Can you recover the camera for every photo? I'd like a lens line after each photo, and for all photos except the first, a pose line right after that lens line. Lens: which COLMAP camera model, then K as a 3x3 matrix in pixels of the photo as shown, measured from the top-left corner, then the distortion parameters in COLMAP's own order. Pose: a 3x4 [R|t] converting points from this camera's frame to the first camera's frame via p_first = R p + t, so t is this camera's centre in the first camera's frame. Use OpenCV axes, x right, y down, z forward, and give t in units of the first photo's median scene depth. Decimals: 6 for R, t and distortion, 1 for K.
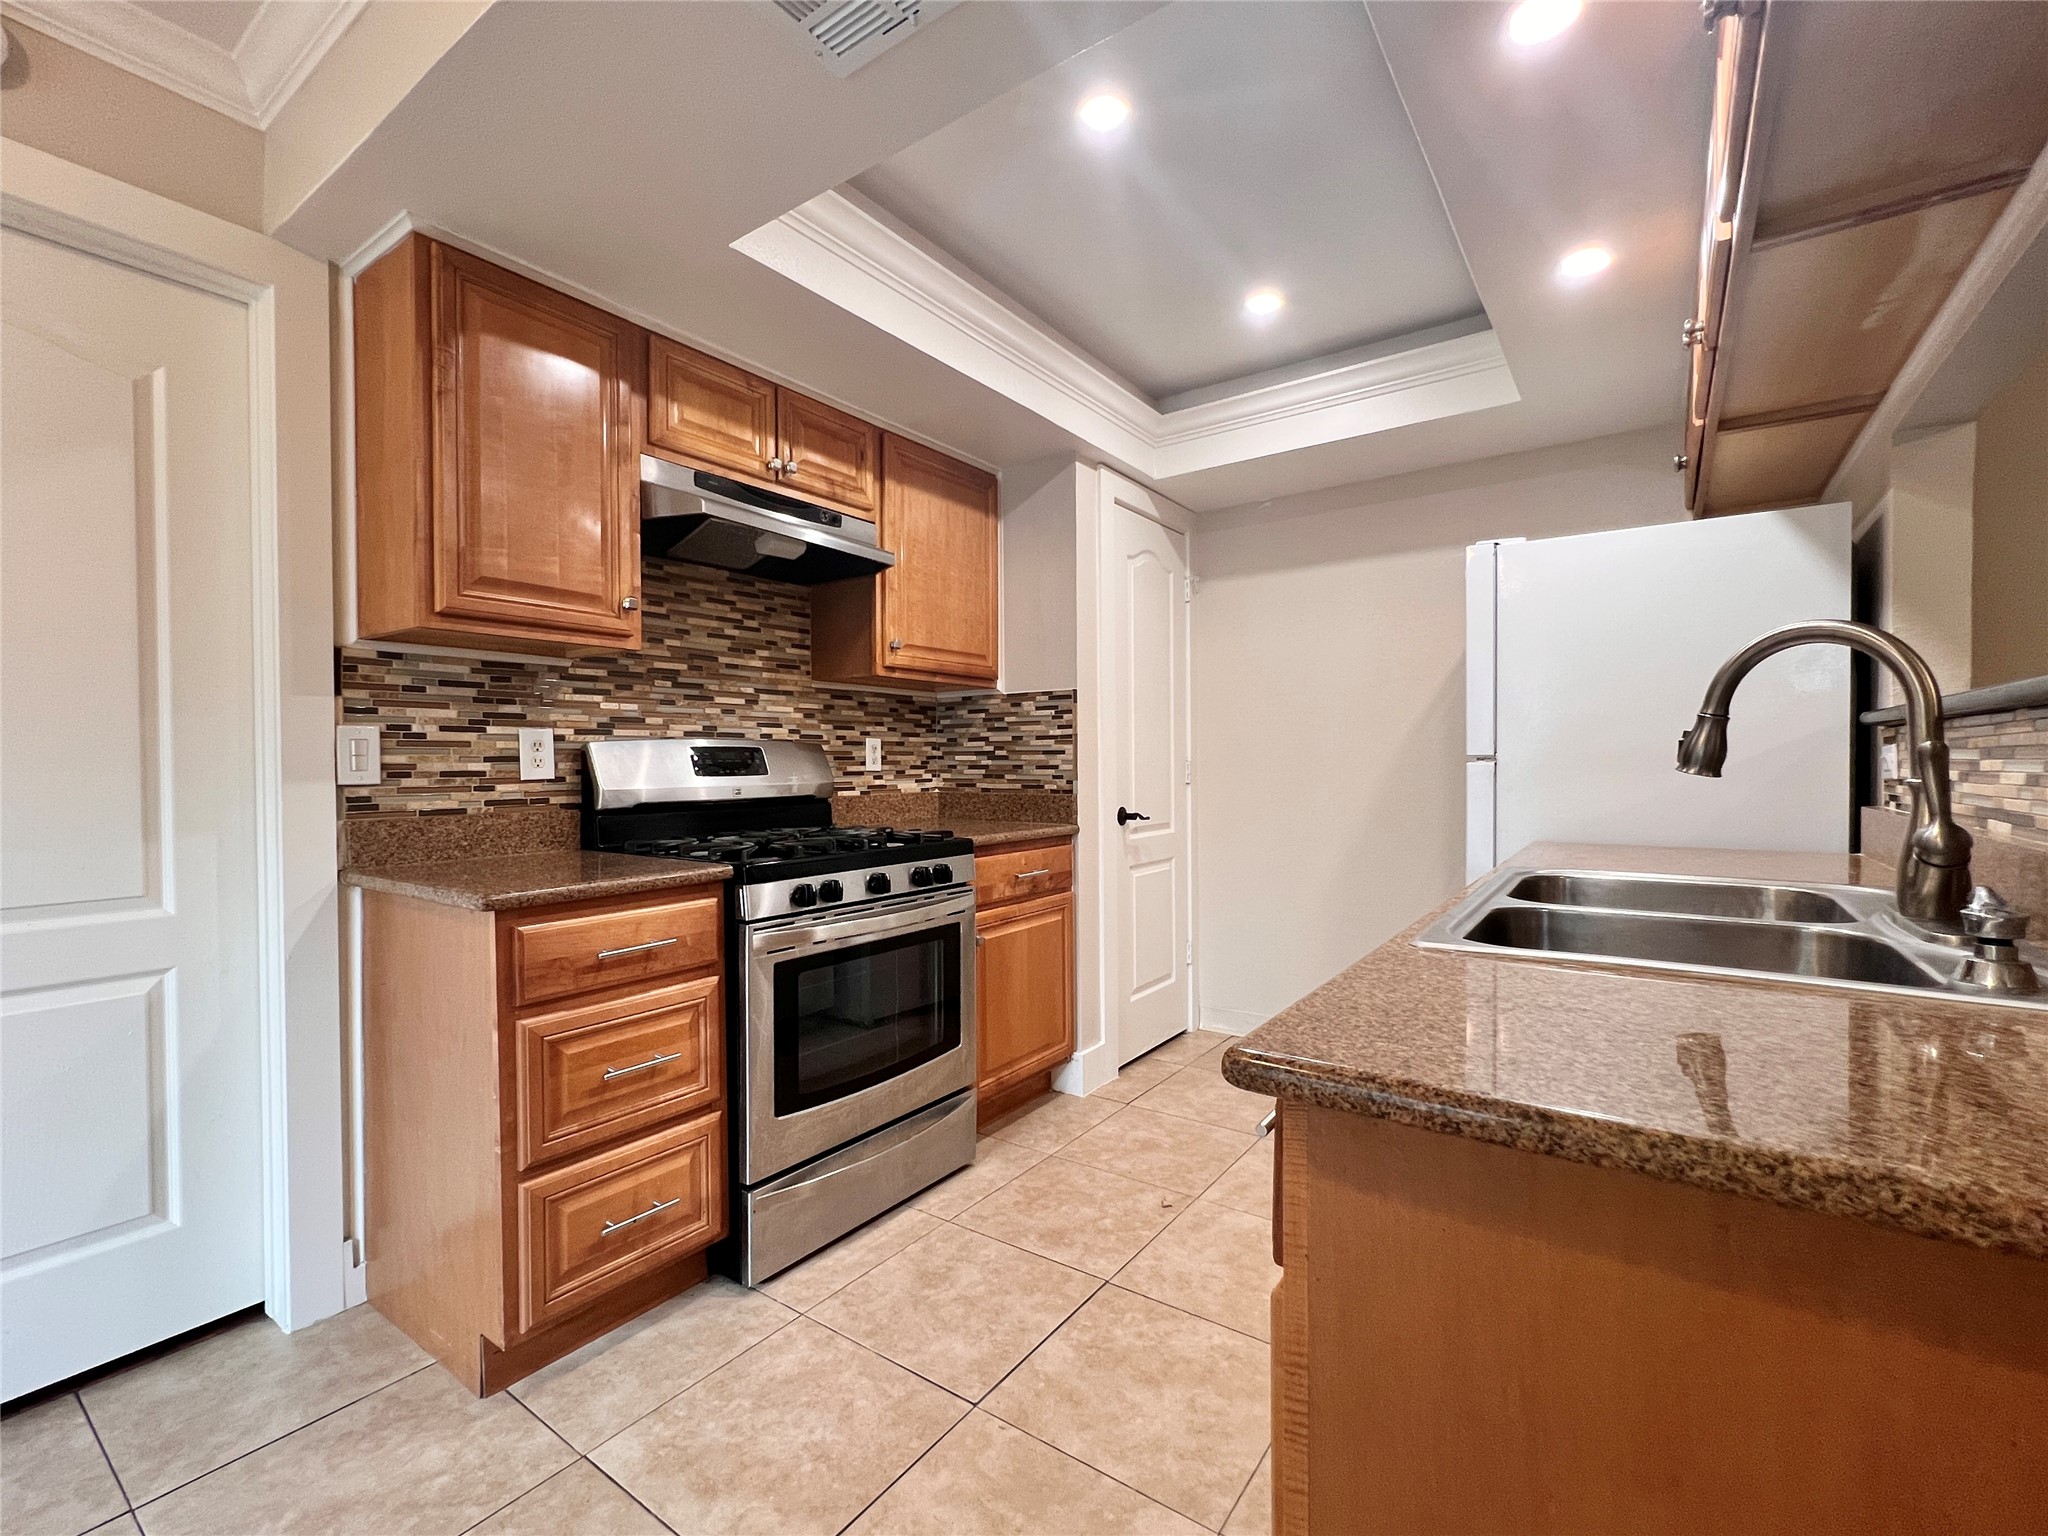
lens RADIAL K [[893.6, 0, 1024.5], [0, 893.6, 776.2], [0, 0, 1]] dist [-0.003523, 0.001299]
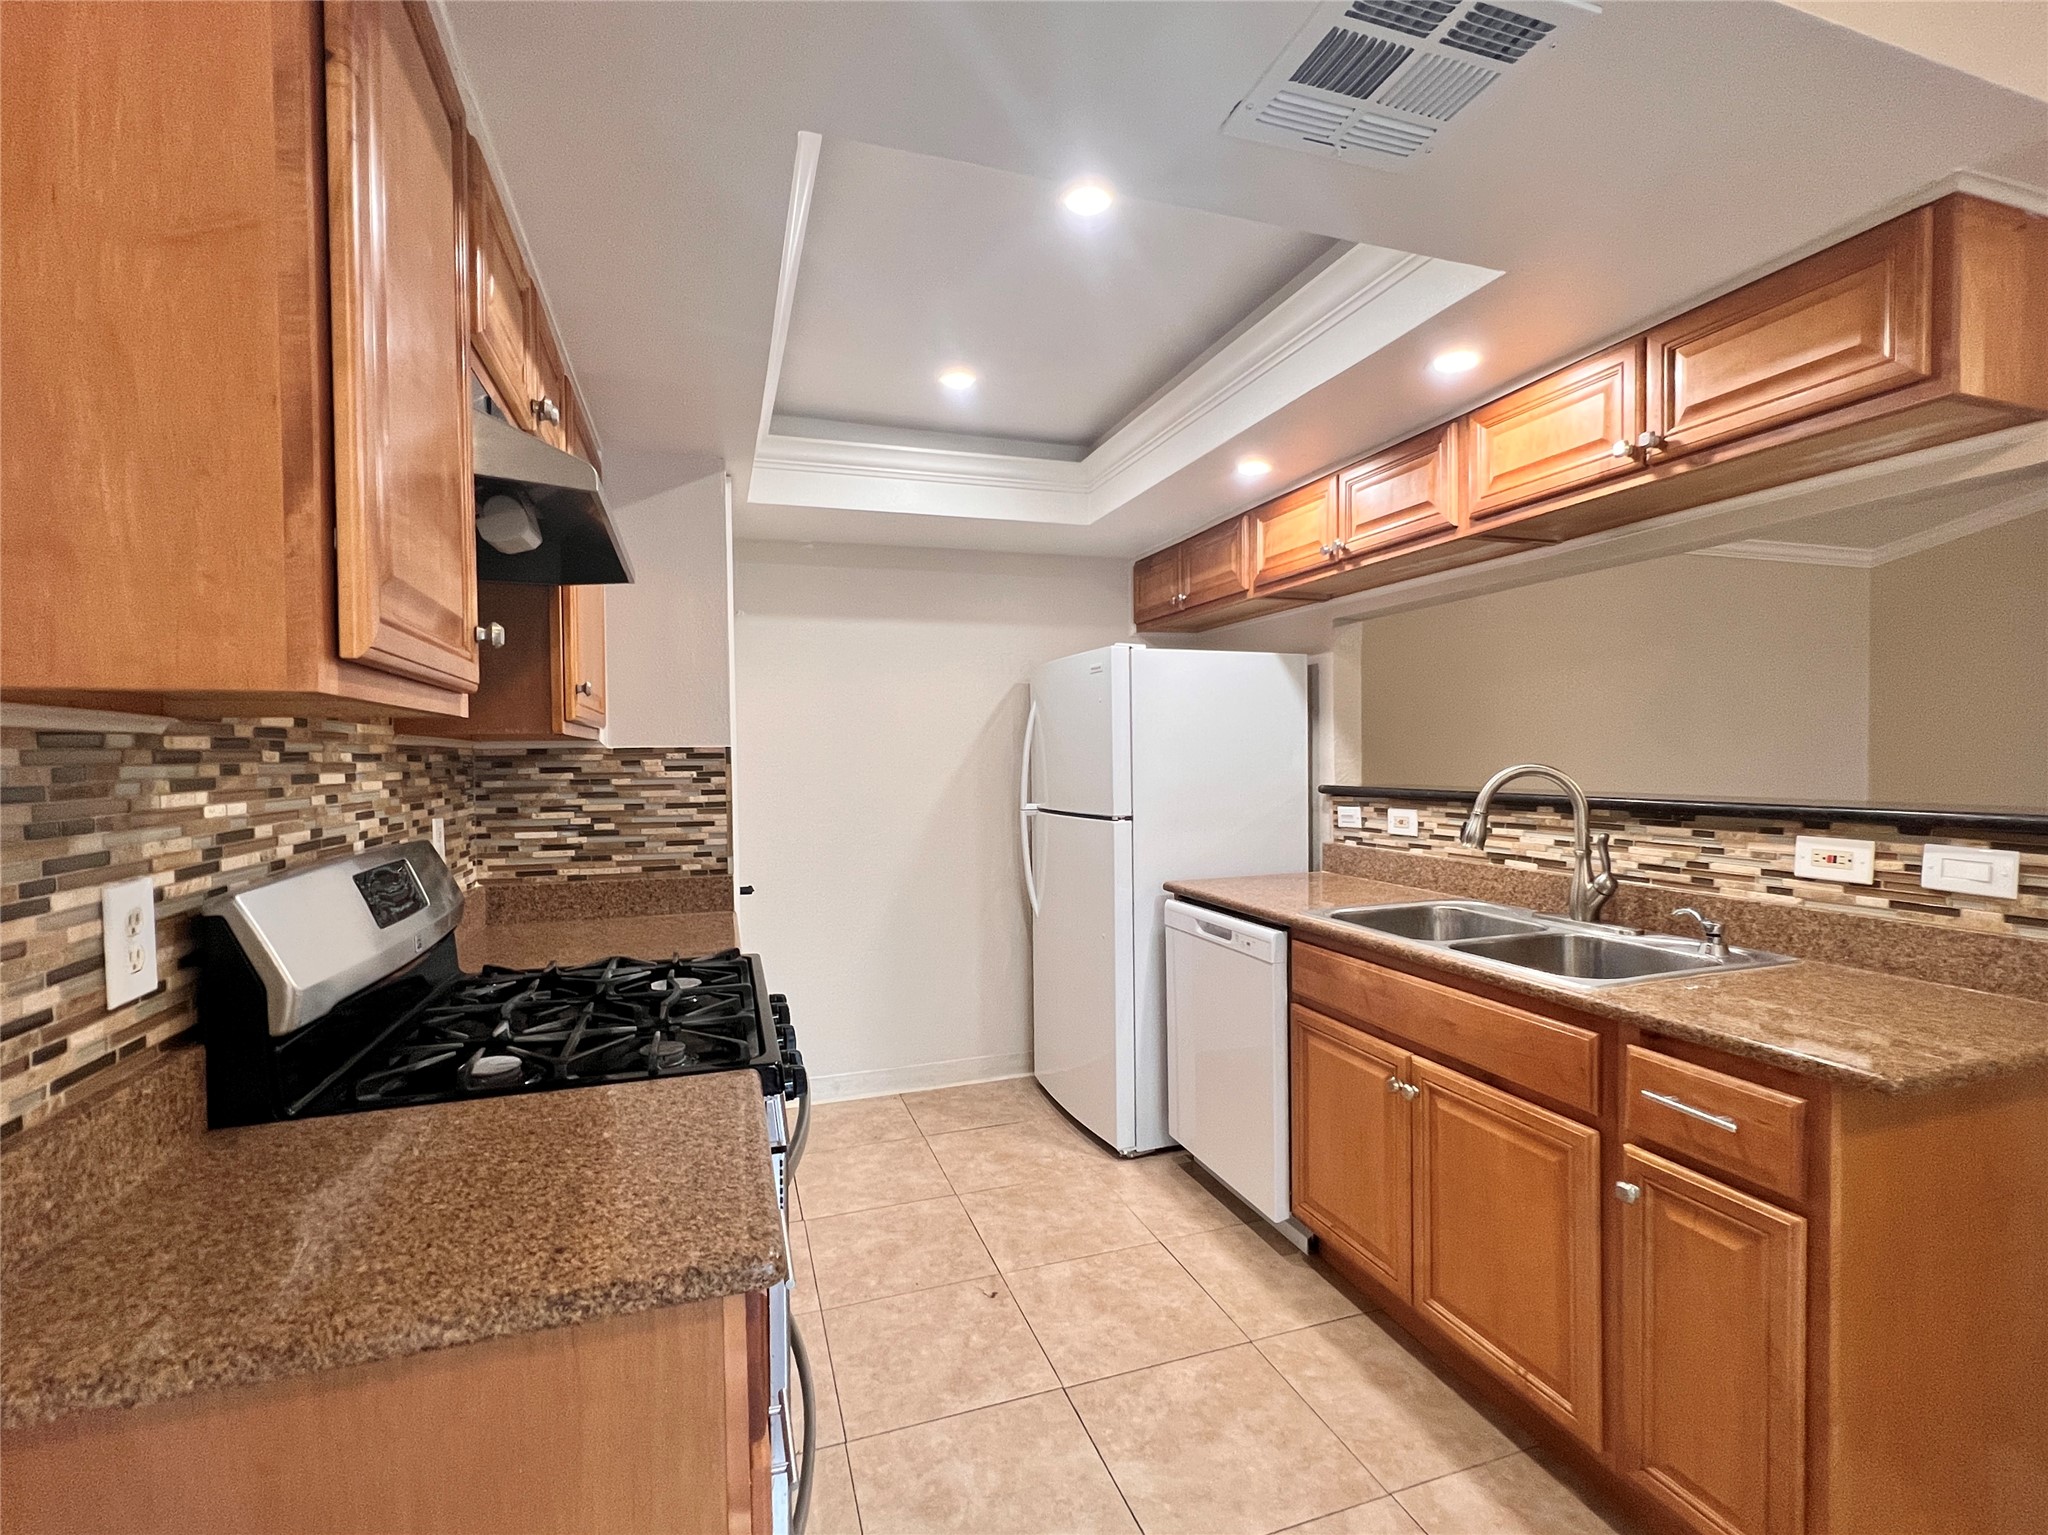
lens RADIAL K [[919.0, 0, 1023.0], [0, 919.0, 774.9], [0, 0, 1]] dist [-0.001785, 0.000437]
pose [[0.586429, -0.018459, 0.809790, -0.593986], [0.021661, 0.999740, 0.007102, -0.090252], [-0.809711, 0.013376, 0.586676, 0.355478]]
